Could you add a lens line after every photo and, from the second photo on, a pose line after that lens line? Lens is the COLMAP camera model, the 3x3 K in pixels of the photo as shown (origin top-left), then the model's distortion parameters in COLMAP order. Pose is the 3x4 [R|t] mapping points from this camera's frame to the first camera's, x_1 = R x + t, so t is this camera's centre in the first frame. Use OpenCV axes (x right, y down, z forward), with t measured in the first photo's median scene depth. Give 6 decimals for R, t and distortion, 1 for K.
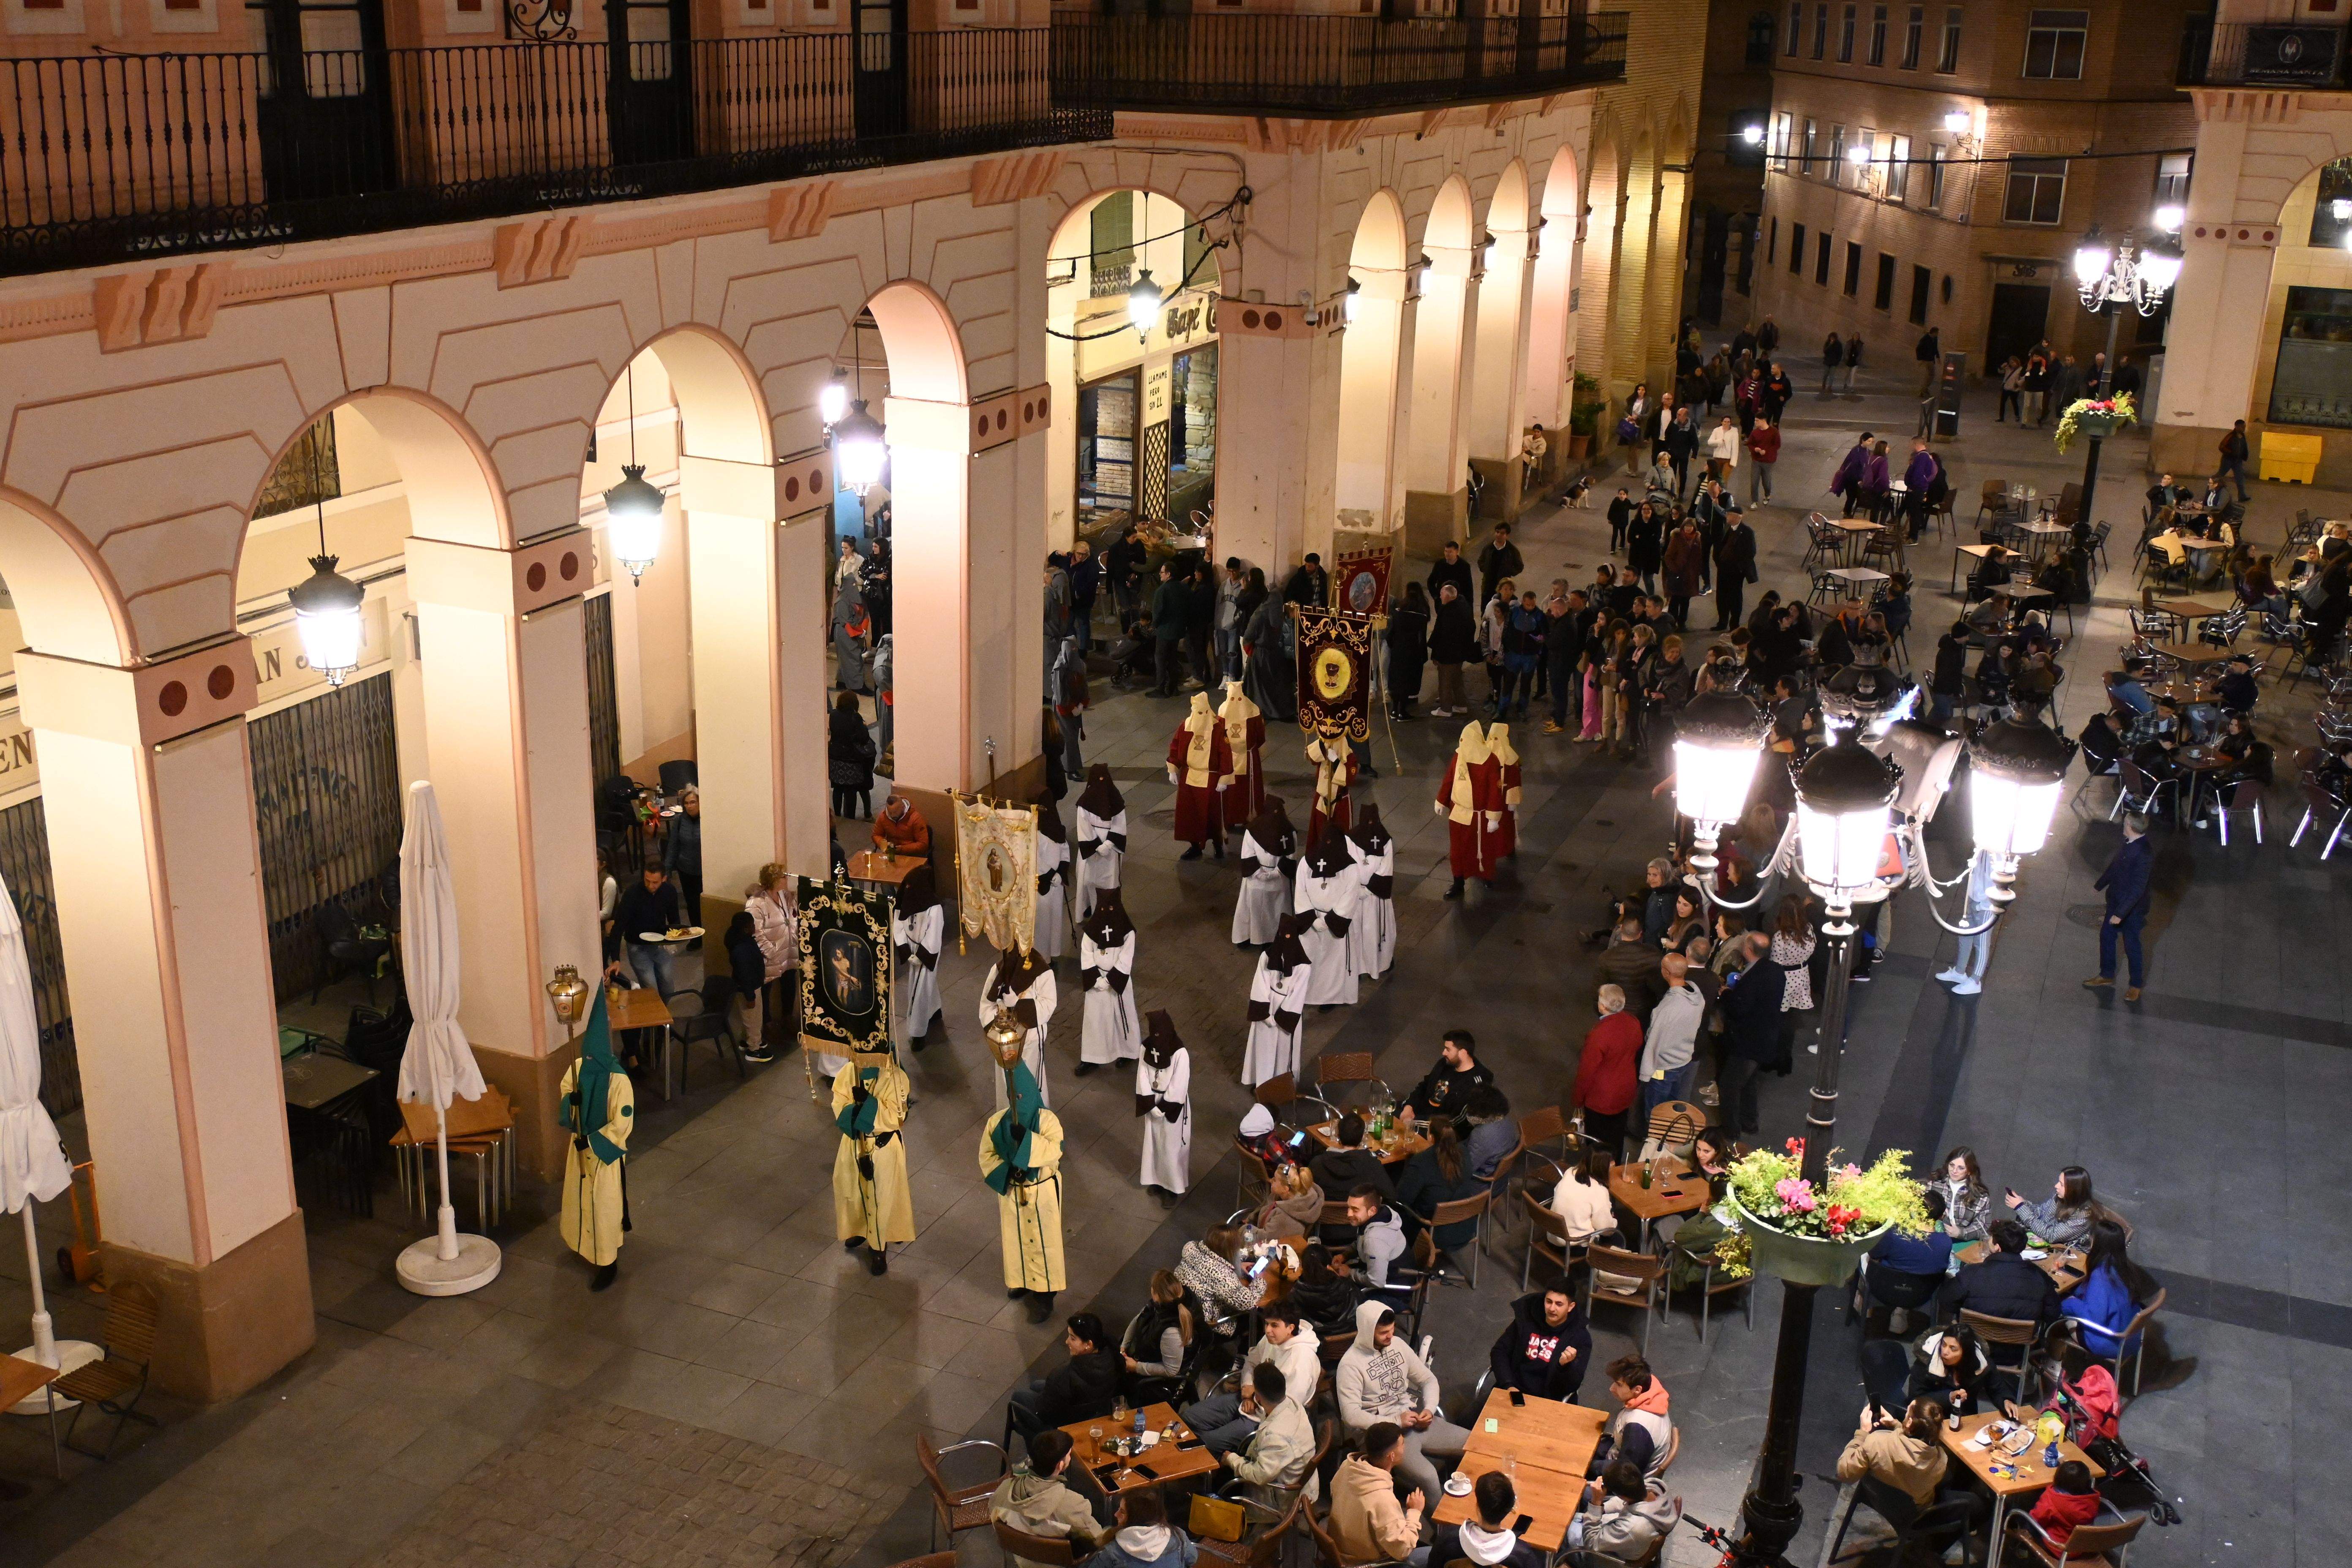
lens RADIAL K [[2357.5, 0, 1173.9], [0, 2357.5, 784.5], [0, 0, 1]] dist [0.007337, -0.013116]
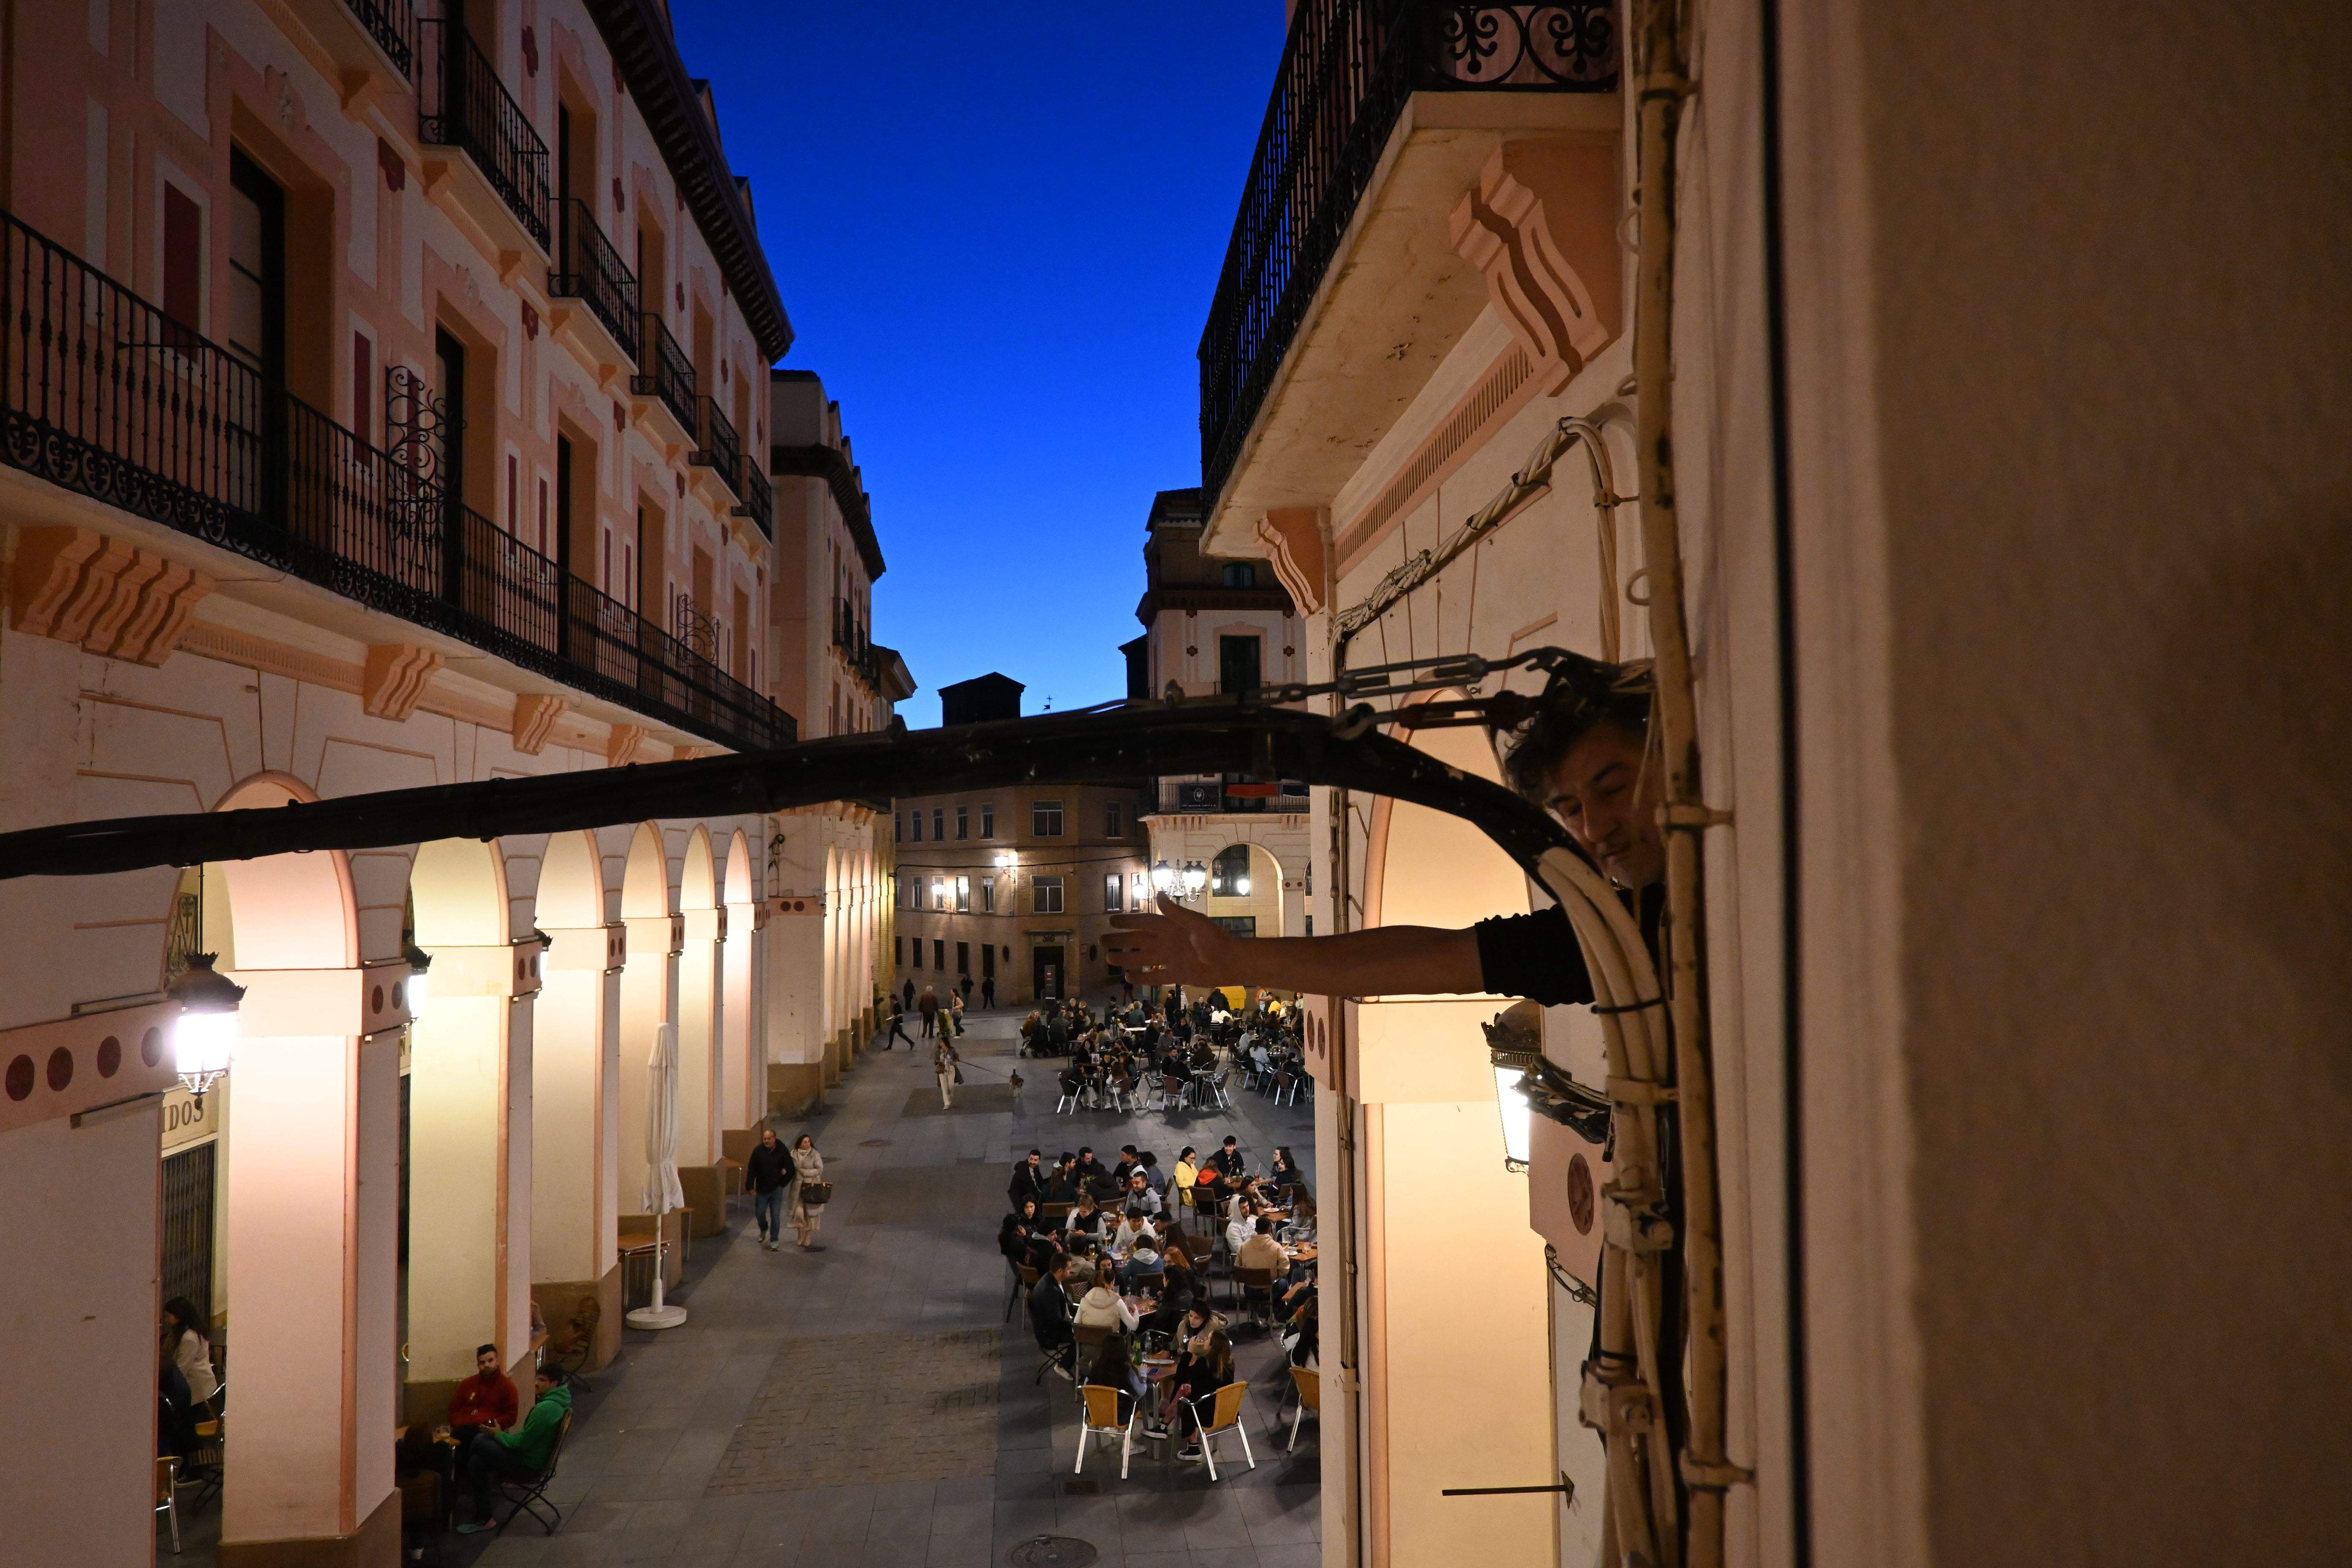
lens RADIAL K [[1591.3, 0, 1176.0], [0, 1591.3, 784.0], [0, 0, 1]] dist [0.000509, -0.000382]
pose [[0.873792, -0.011609, 0.486162, -0.379691], [0.188316, 0.929793, -0.316262, 0.197666], [-0.448359, 0.367899, 0.814632, -0.189527]]
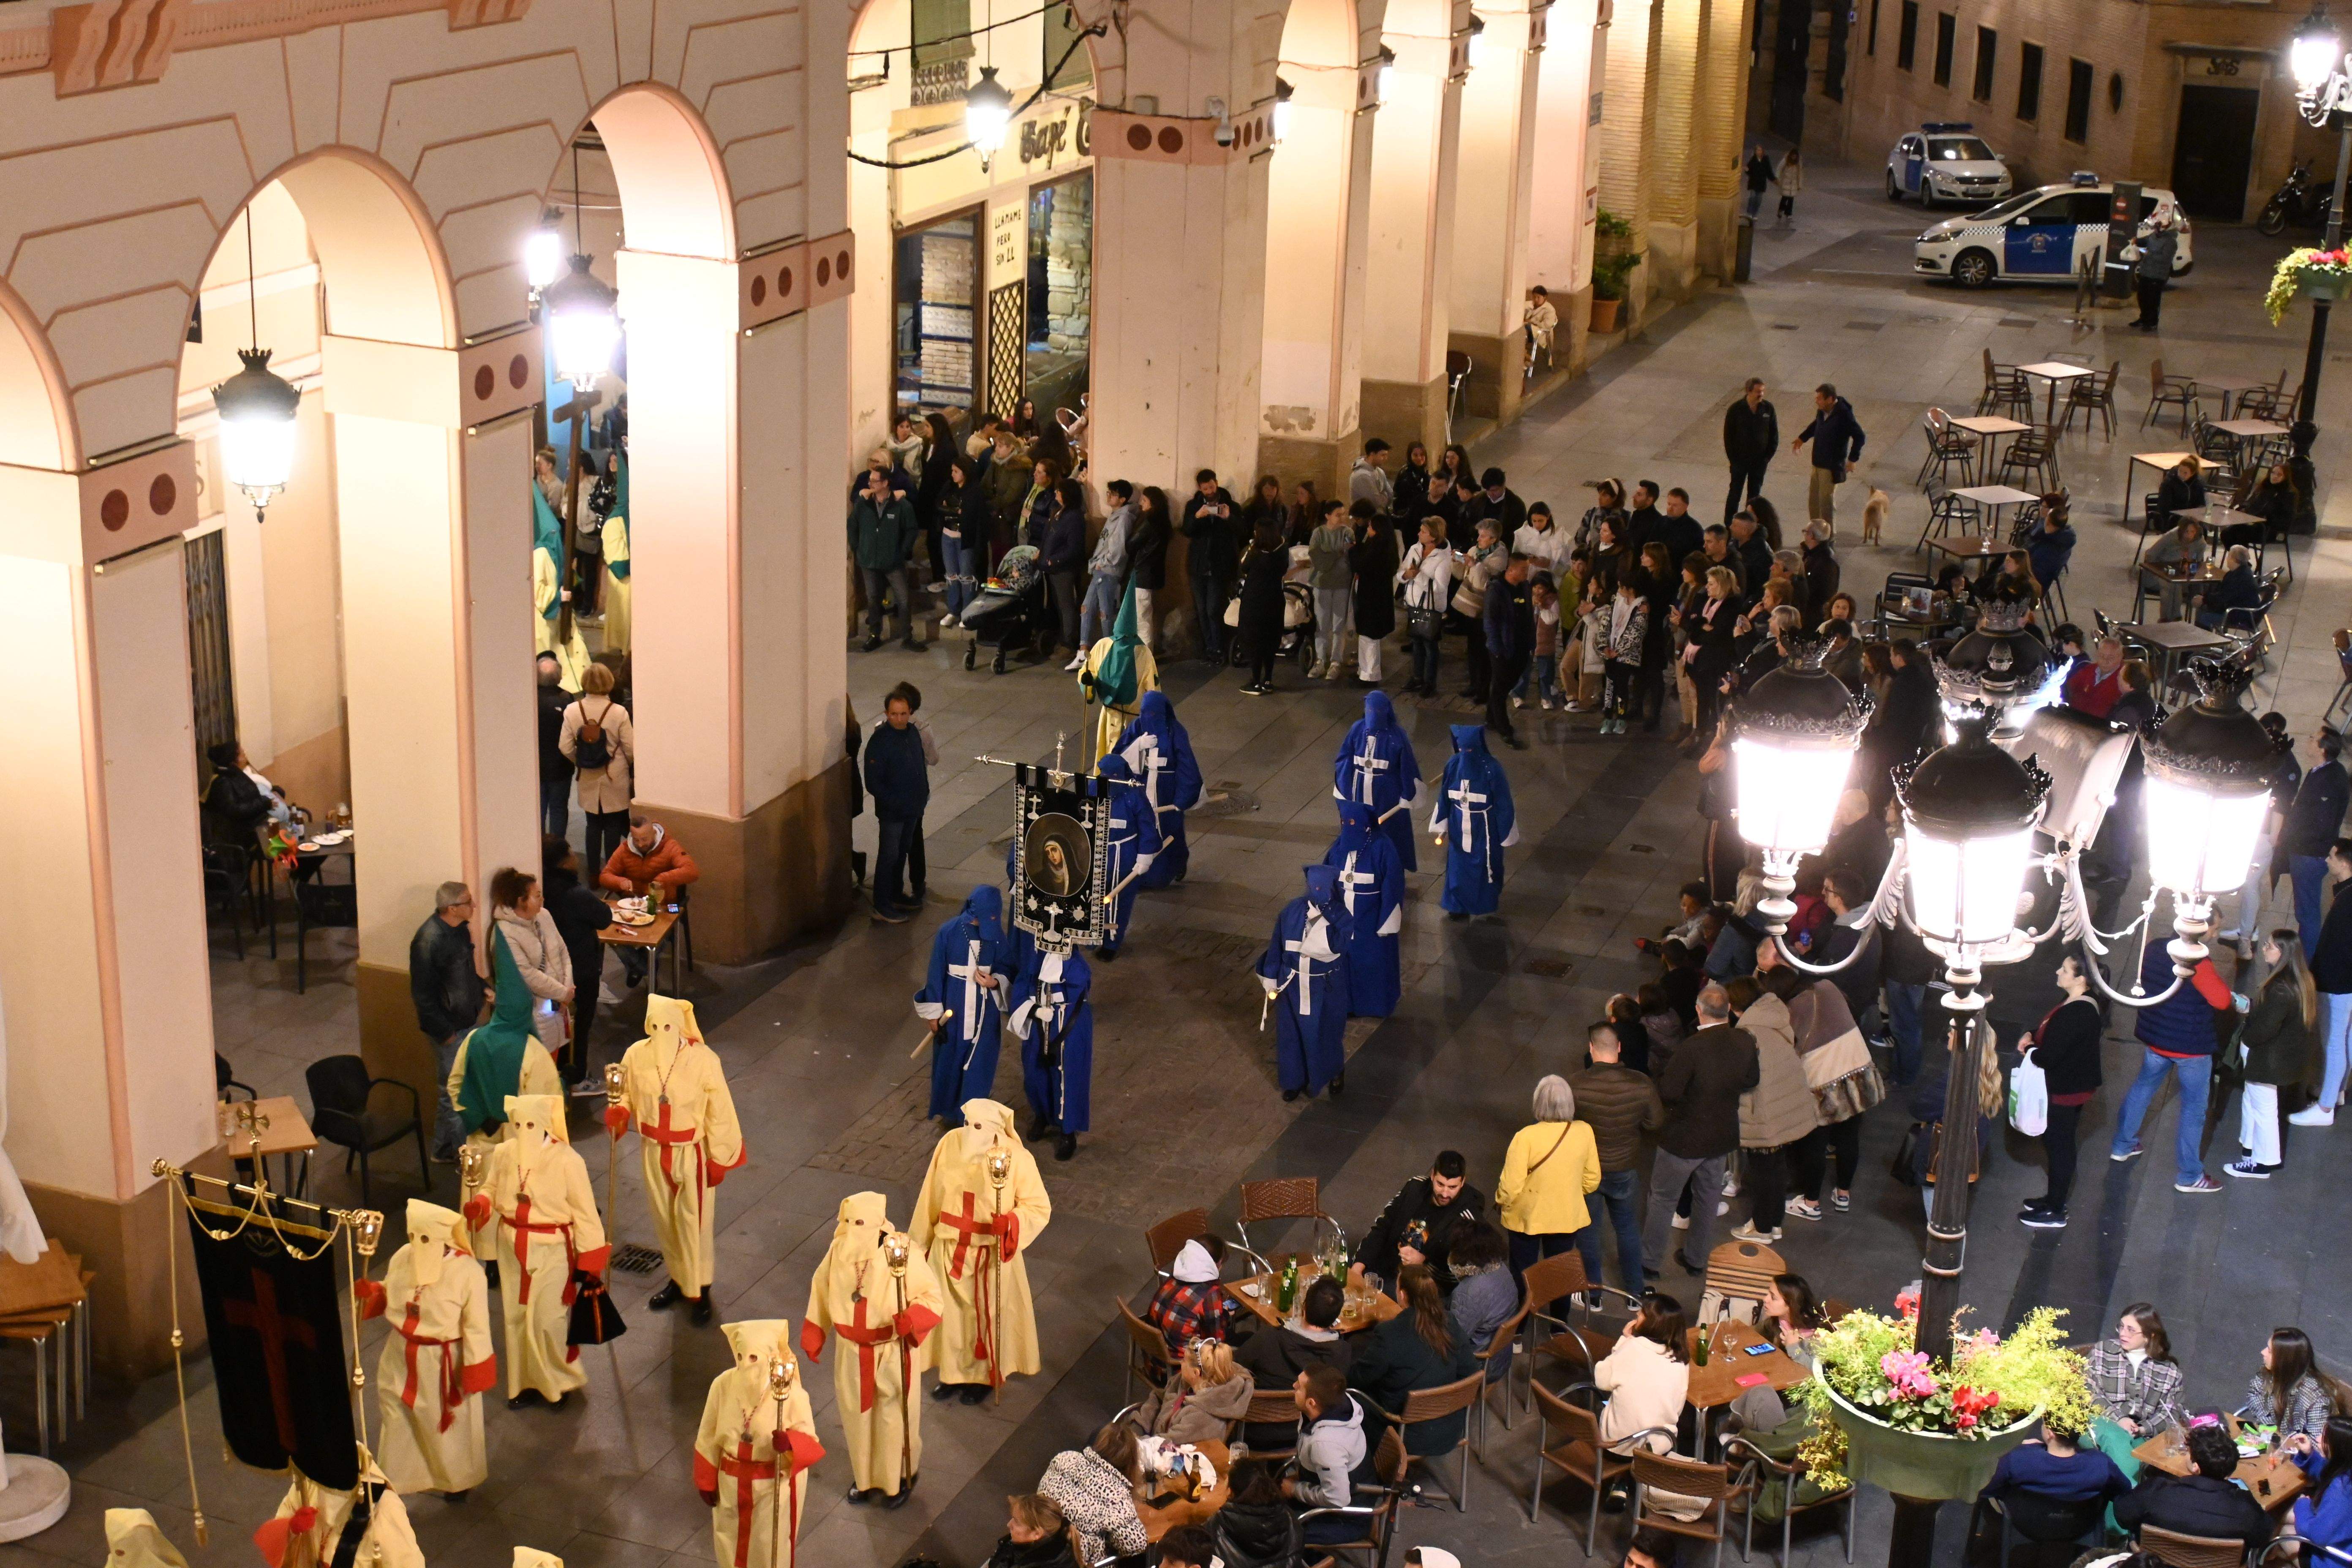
lens RADIAL K [[3350.0, 0, 1176.0], [0, 3350.0, 784.0], [0, 0, 1]] dist [0.026886, -0.076422]
pose [[0.999113, -0.007308, 0.041473, 0.000871], [0.007416, 0.999969, -0.002462, -0.001809], [-0.041454, 0.002767, 0.999137, -0.002539]]
